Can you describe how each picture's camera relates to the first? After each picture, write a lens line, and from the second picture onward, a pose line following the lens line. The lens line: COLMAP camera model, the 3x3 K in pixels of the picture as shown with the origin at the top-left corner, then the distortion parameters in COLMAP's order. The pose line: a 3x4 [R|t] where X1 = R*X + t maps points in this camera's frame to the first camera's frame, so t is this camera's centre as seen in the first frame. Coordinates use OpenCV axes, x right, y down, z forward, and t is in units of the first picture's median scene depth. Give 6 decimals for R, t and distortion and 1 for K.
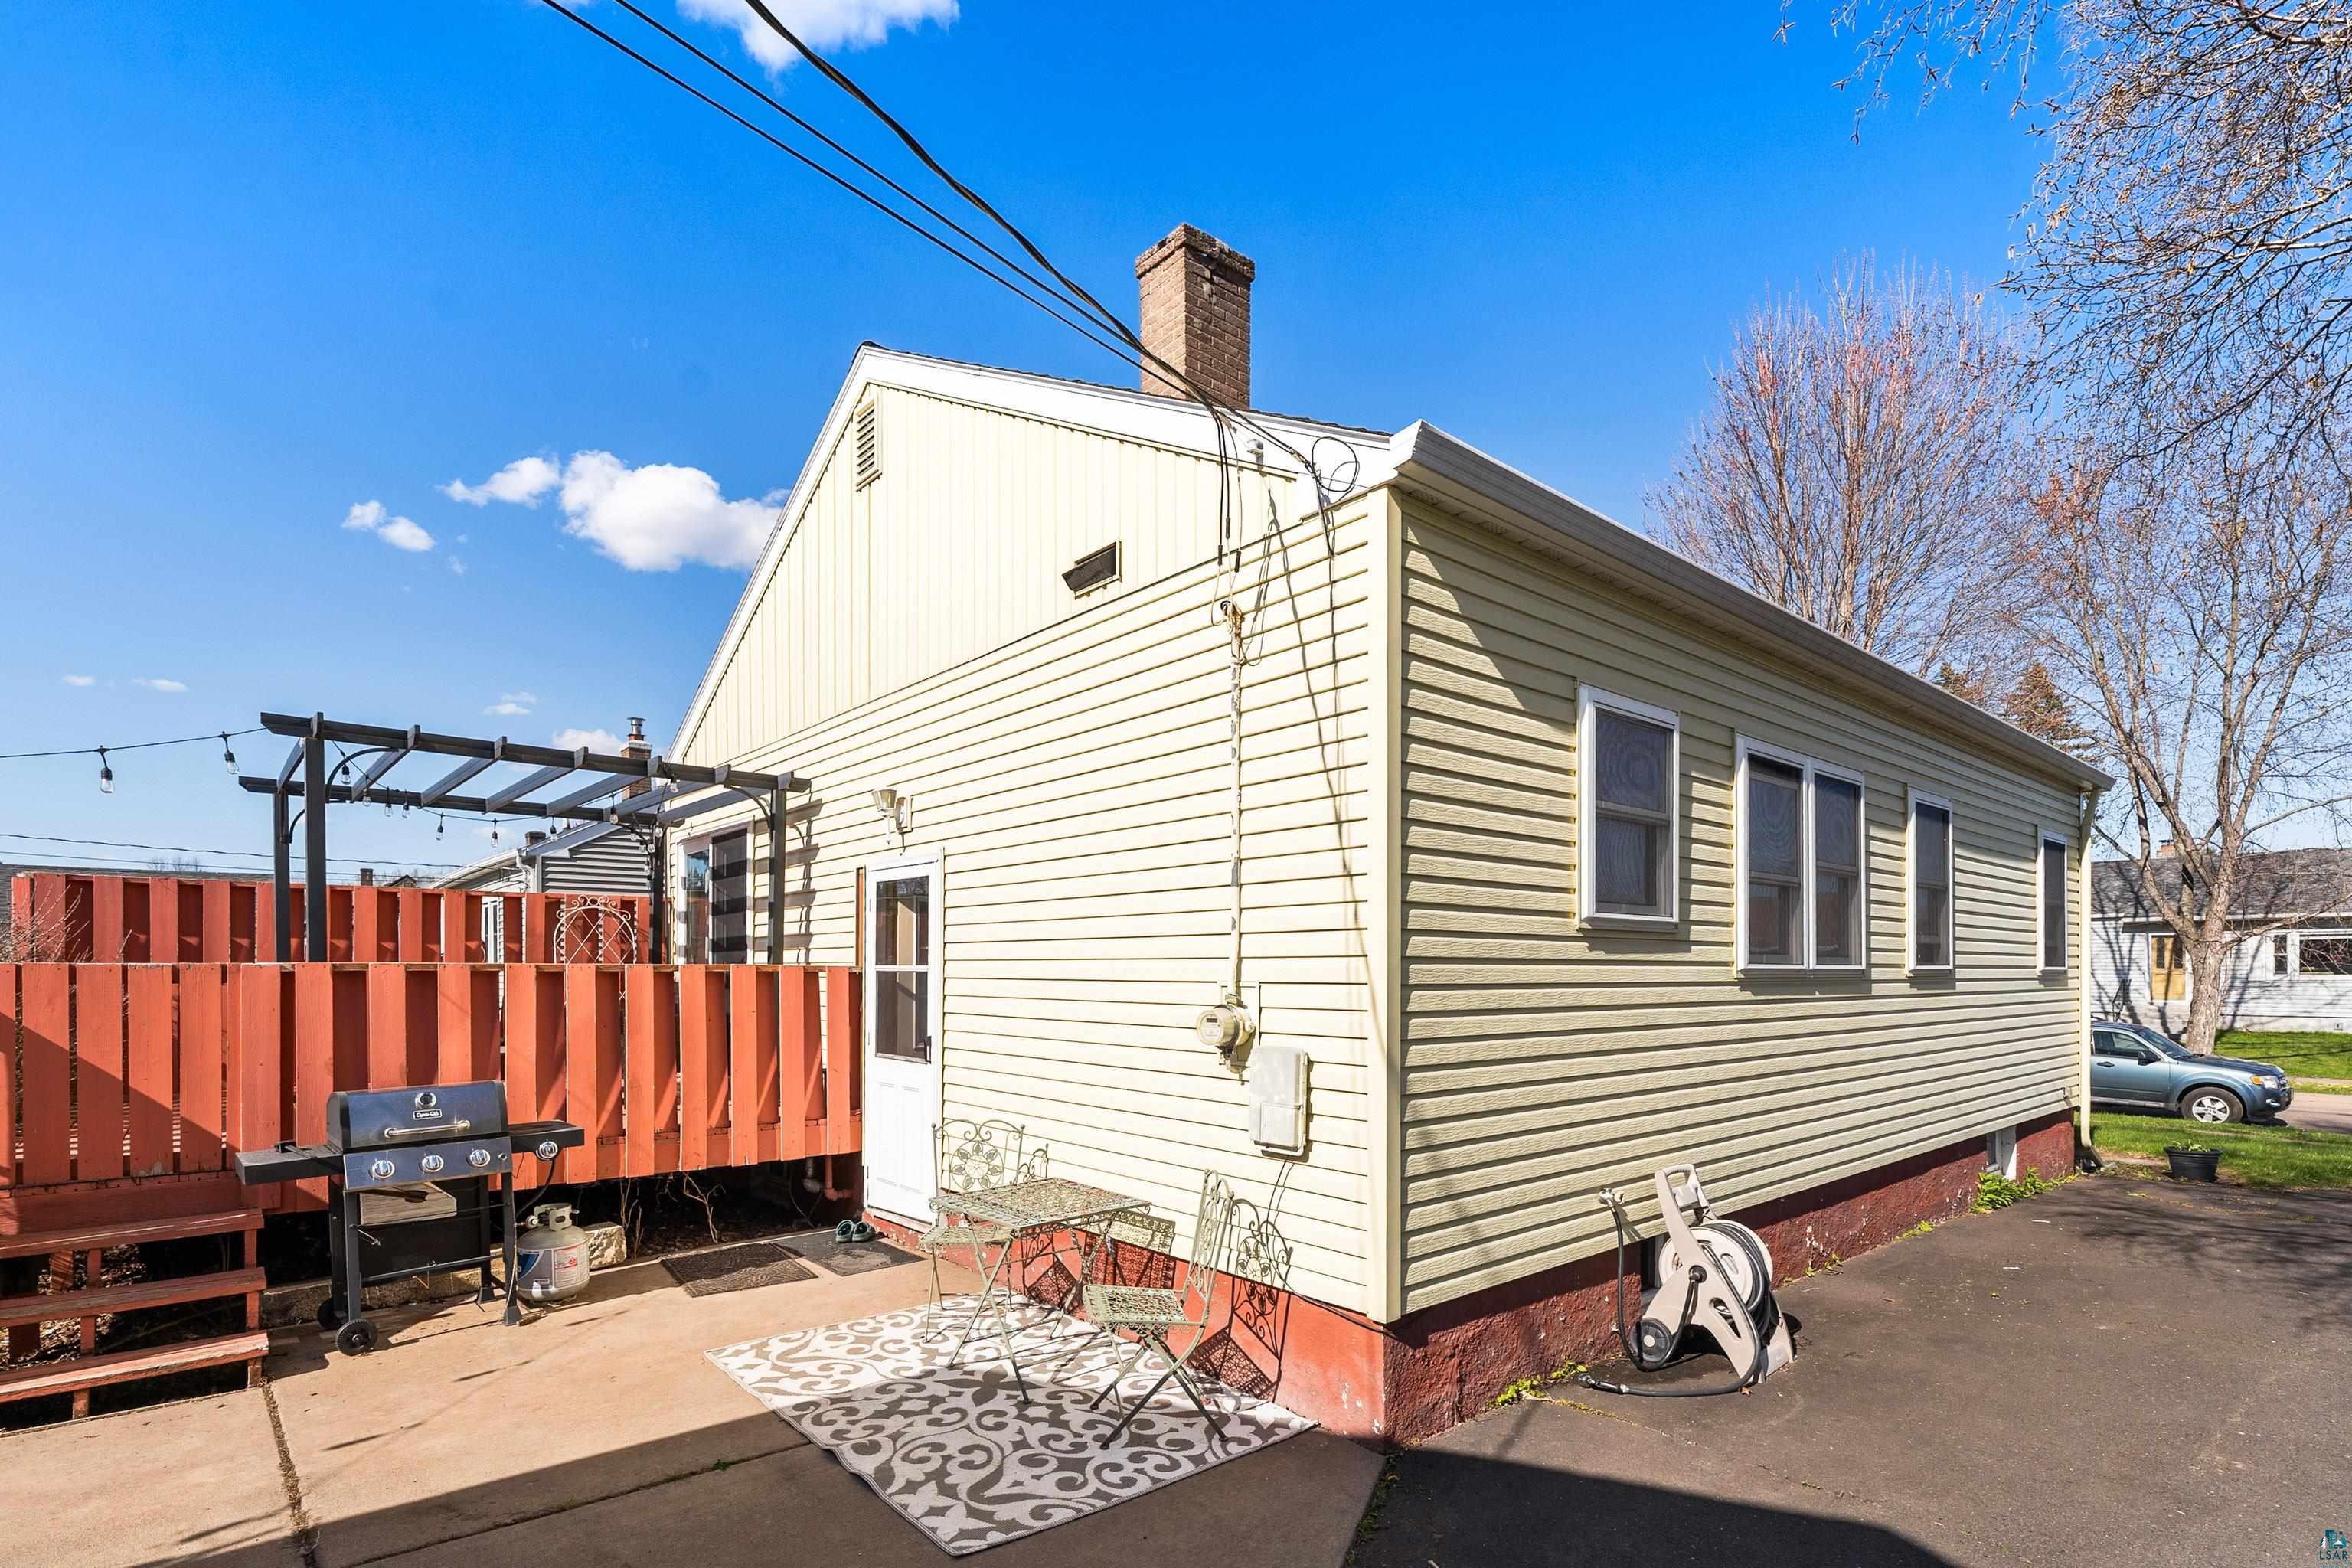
lens RADIAL K [[1107.5, 0, 1173.6], [0, 1107.5, 971.0], [0, 0, 1]] dist [0.005247, 0.001121]
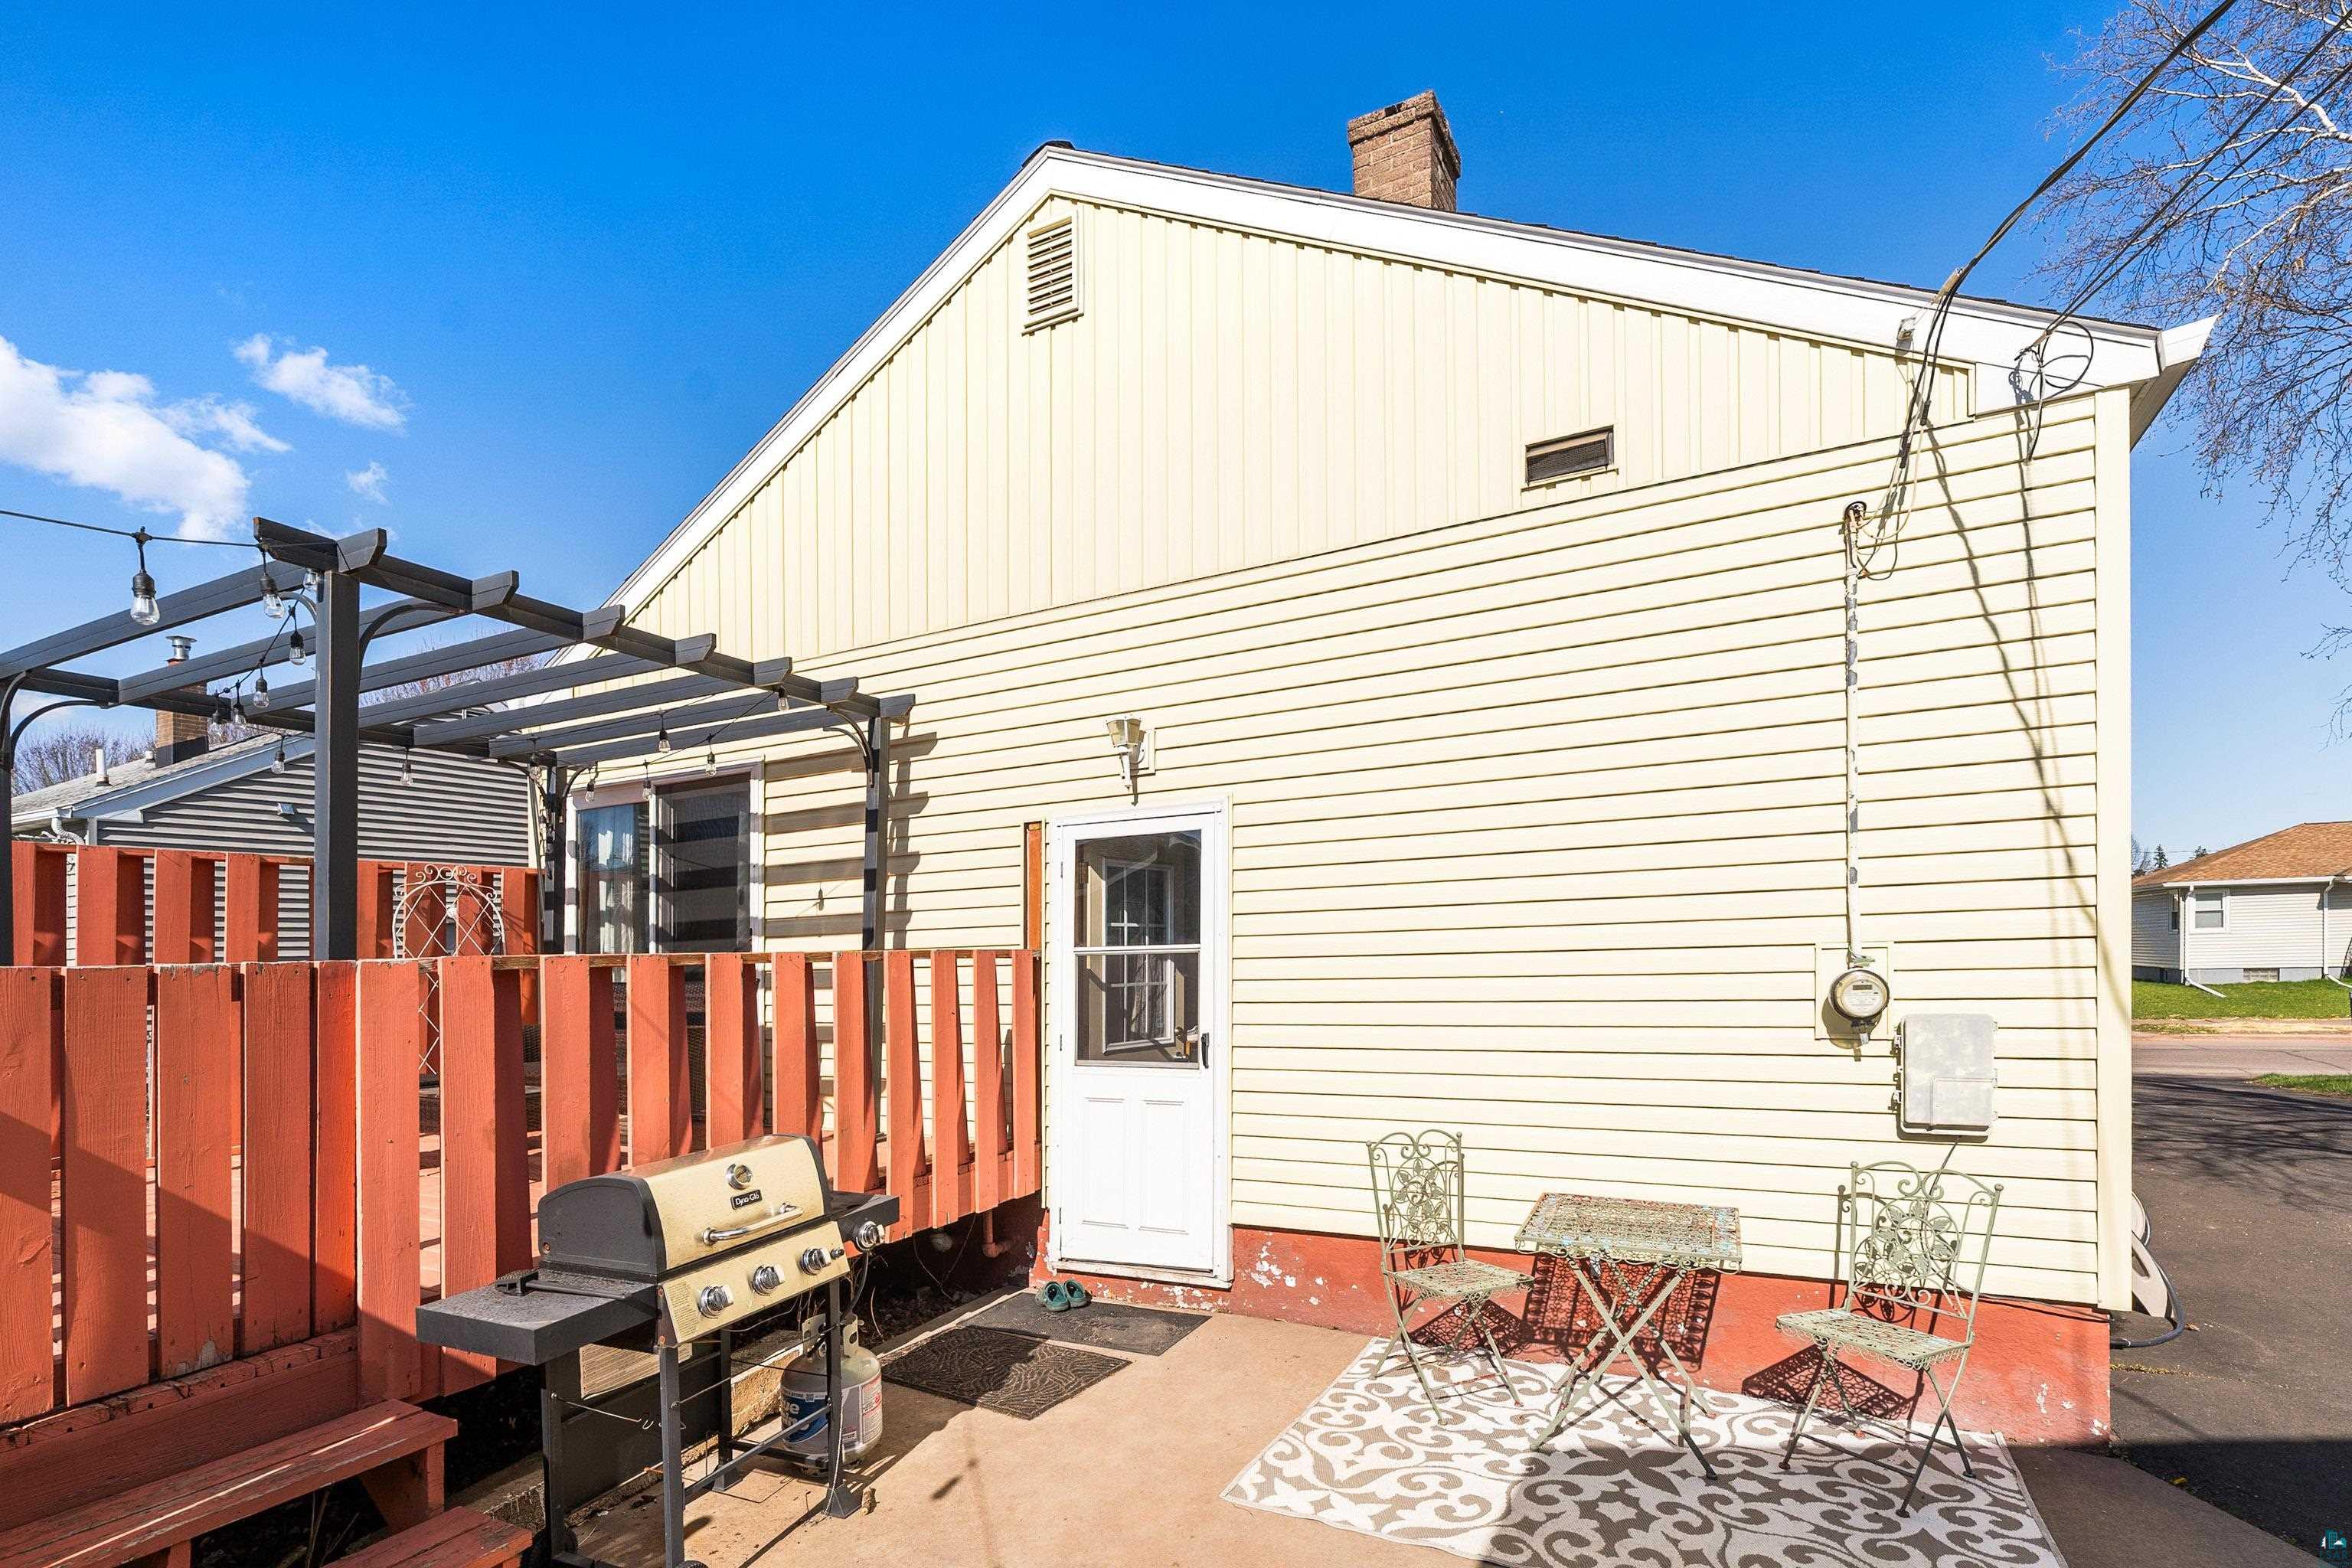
lens RADIAL K [[1121.9, 0, 1218.1], [0, 1121.9, 947.5], [0, 0, 1]] dist [0.001827, 0.000581]
pose [[0.927797, -0.026270, 0.372160, -0.642063], [0.030193, 0.999533, -0.004717, 0.002315], [-0.371862, 0.015613, 0.928157, 0.323968]]
